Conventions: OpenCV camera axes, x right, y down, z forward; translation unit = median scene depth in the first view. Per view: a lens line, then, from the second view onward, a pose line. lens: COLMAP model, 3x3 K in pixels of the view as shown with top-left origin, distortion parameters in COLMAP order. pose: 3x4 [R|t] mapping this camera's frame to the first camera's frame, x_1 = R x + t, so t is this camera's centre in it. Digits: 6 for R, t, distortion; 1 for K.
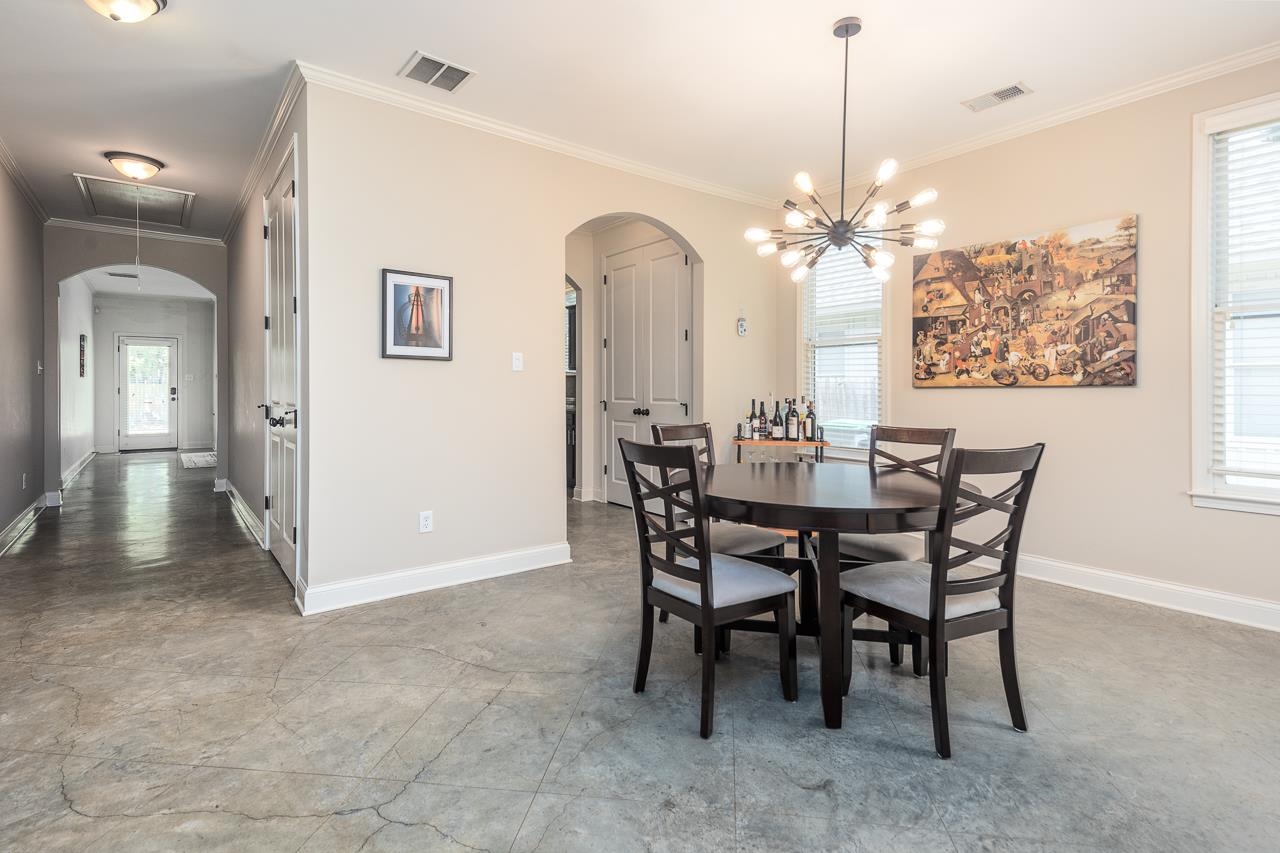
lens RADIAL K [[607.5, 0, 636.0], [0, 607.5, 381.8], [0, 0, 1]] dist [0.055034, -0.019629]
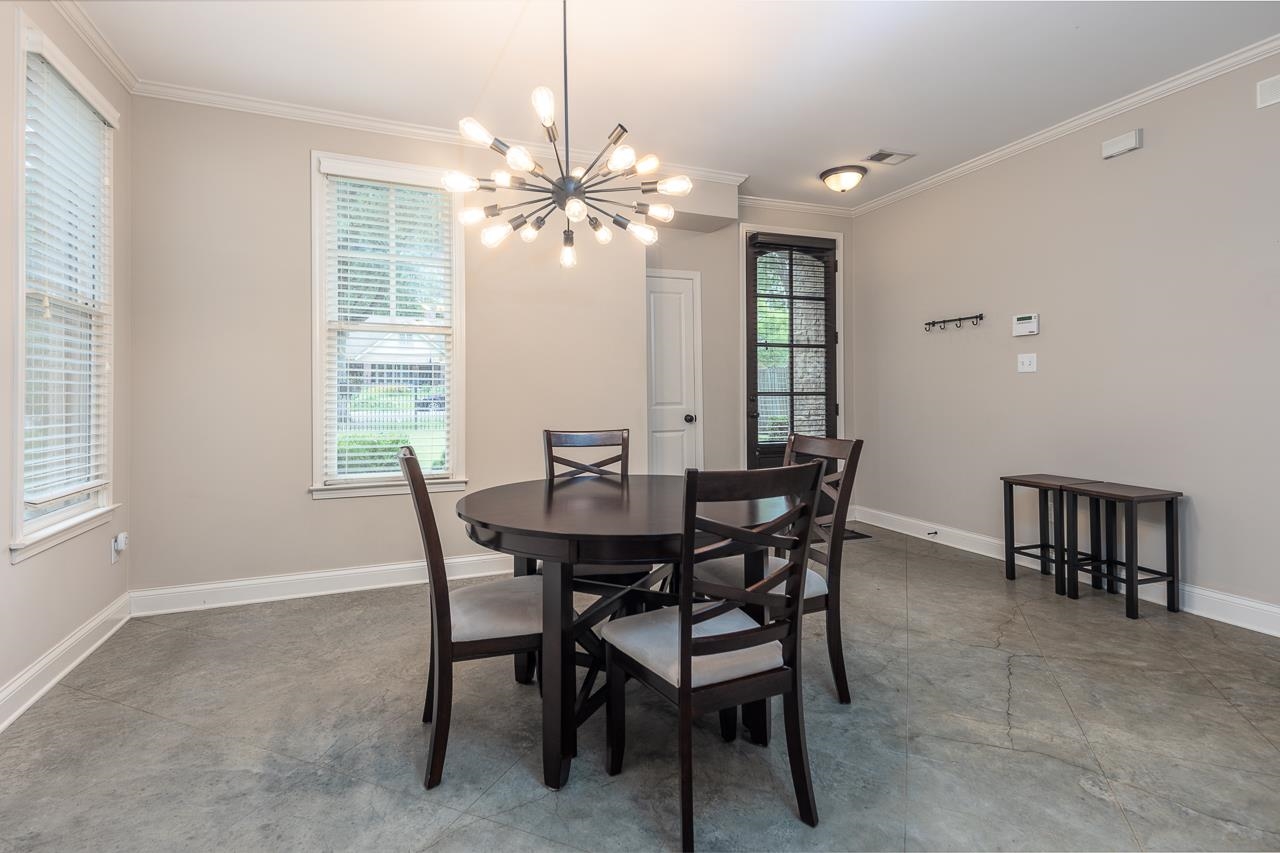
lens RADIAL K [[607.5, 0, 630.1], [0, 607.5, 383.6], [0, 0, 1]] dist [0.055034, -0.019629]
pose [[-0.958947, 0.012884, 0.283291, 0.035640], [0.003346, 0.999412, -0.034129, 0.026485], [-0.283564, -0.031780, -0.958427, 1.591957]]
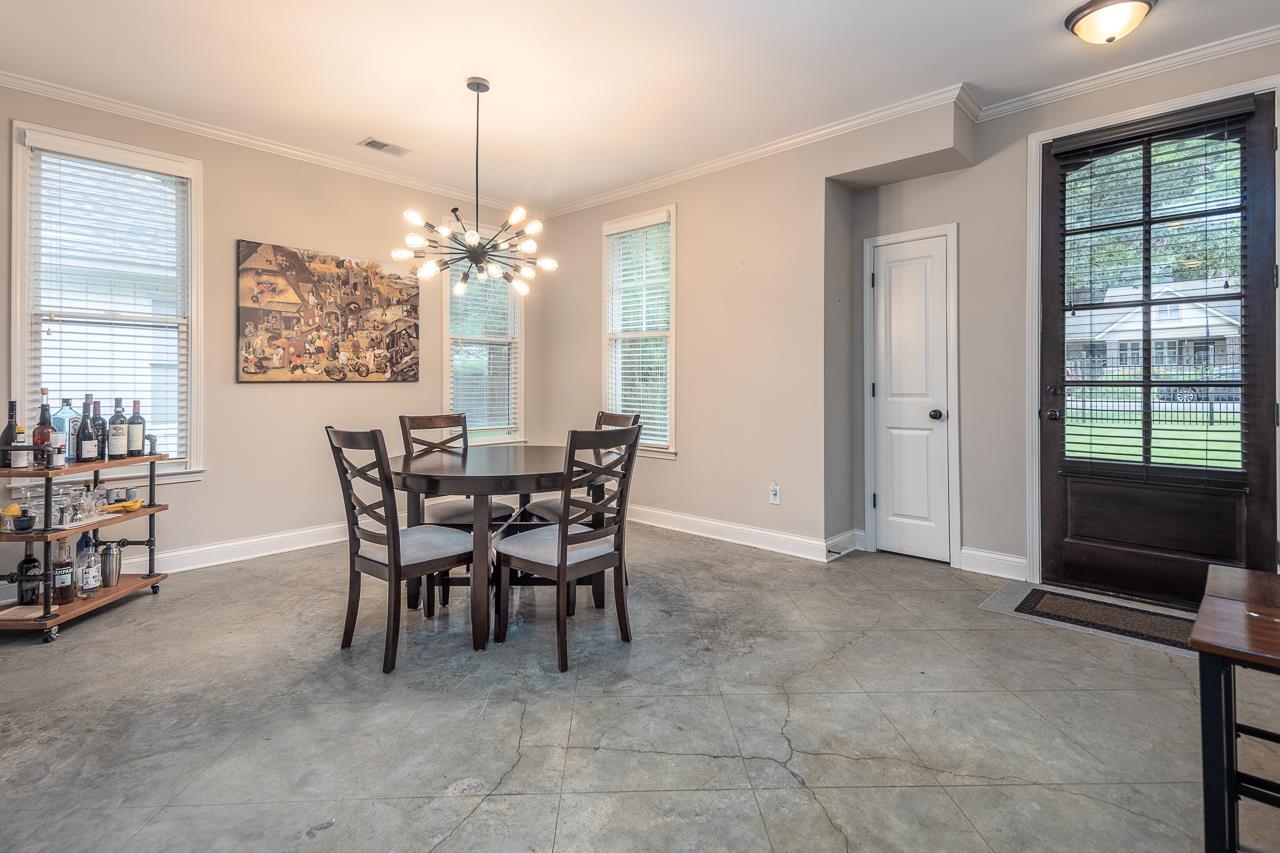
lens RADIAL K [[607.5, 0, 639.3], [0, 607.5, 387.1], [0, 0, 1]] dist [0.055034, -0.019629]
pose [[-0.166589, -0.007682, 0.985997, -0.823914], [-0.012195, 0.999909, 0.005730, 0.006053], [-0.985951, -0.011070, -0.166667, 0.818937]]
